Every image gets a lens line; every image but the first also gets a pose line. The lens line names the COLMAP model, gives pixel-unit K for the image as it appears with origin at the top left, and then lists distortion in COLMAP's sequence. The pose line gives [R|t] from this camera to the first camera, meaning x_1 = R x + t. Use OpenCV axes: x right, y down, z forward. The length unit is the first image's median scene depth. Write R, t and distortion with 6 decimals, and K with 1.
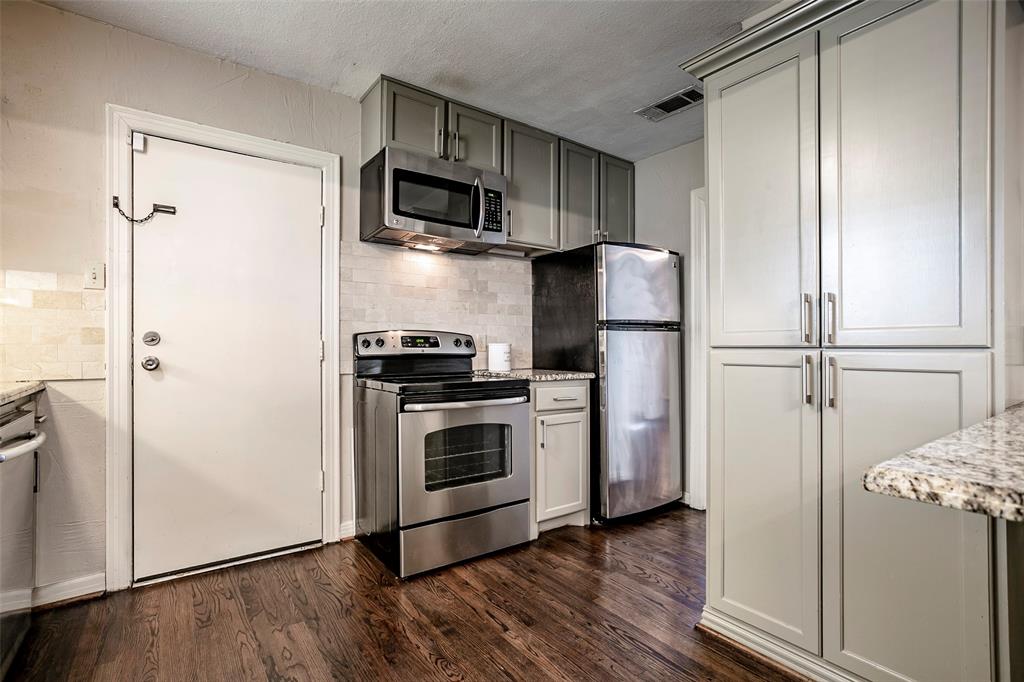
lens RADIAL K [[487.7, 0, 512.0], [0, 487.7, 341.0], [0, 0, 1]] dist [-0.025468, 0.001493]
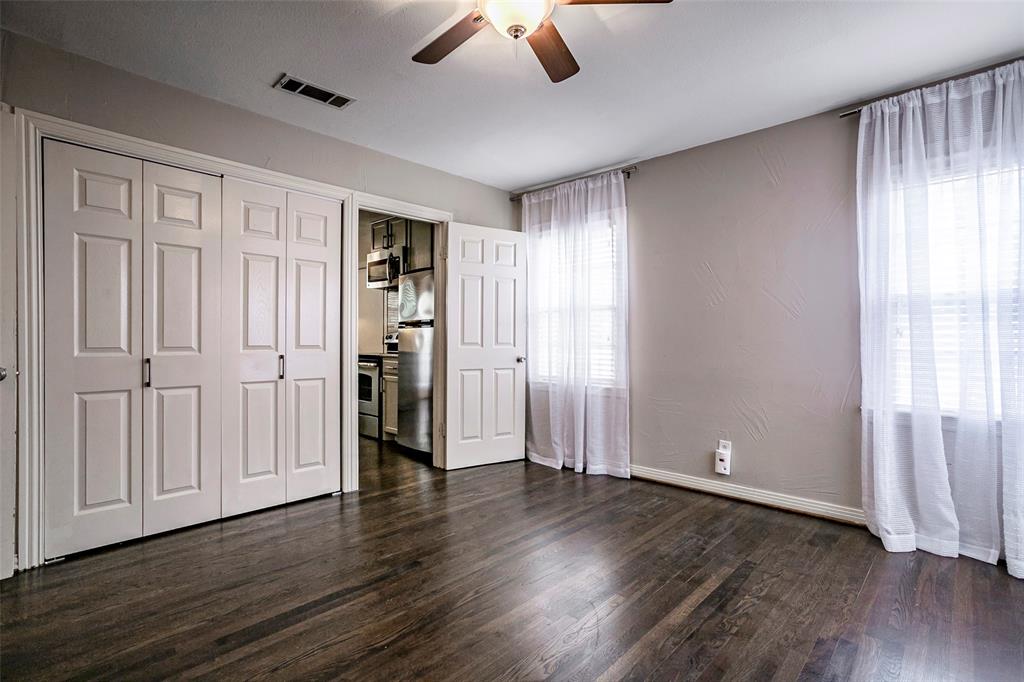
lens RADIAL K [[487.7, 0, 512.0], [0, 487.7, 341.0], [0, 0, 1]] dist [-0.025468, 0.001493]
pose [[0.163613, 0.003079, -0.986520, 2.075148], [0.005340, 0.999978, 0.004007, 0.015253], [0.986510, -0.005924, 0.163593, 1.195889]]
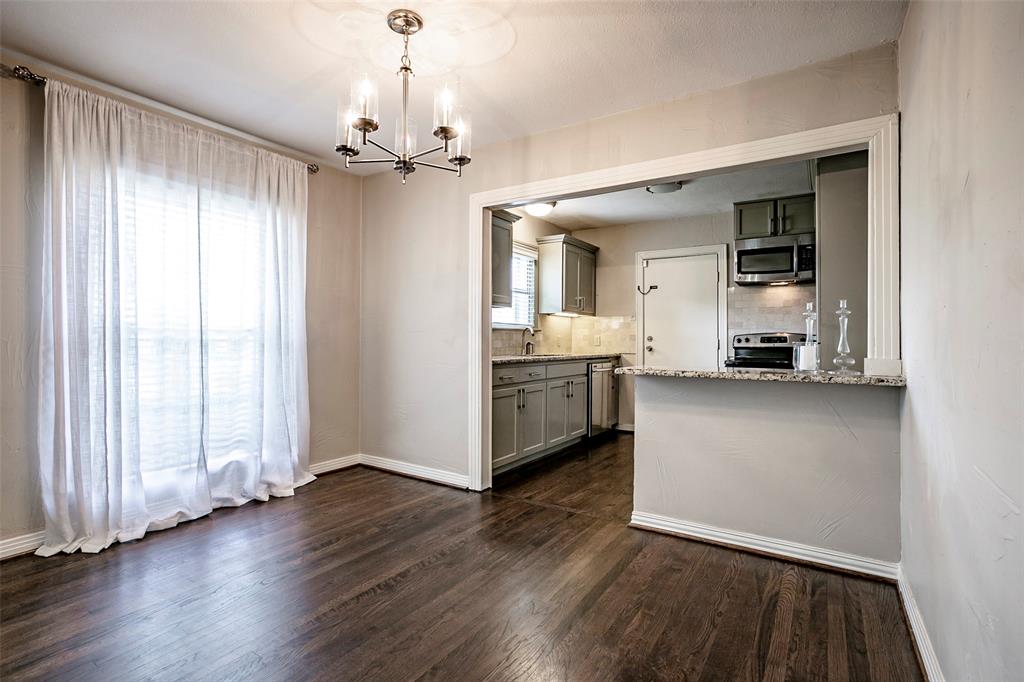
lens RADIAL K [[481.6, 0, 512.0], [0, 481.6, 341.0], [0, 0, 1]] dist [-0.034284, 0.000217]
pose [[0.349157, -0.002129, -0.937062, 1.124083], [0.001363, 0.999998, -0.001765, 0.008414], [0.937063, -0.000661, 0.349159, -0.472149]]
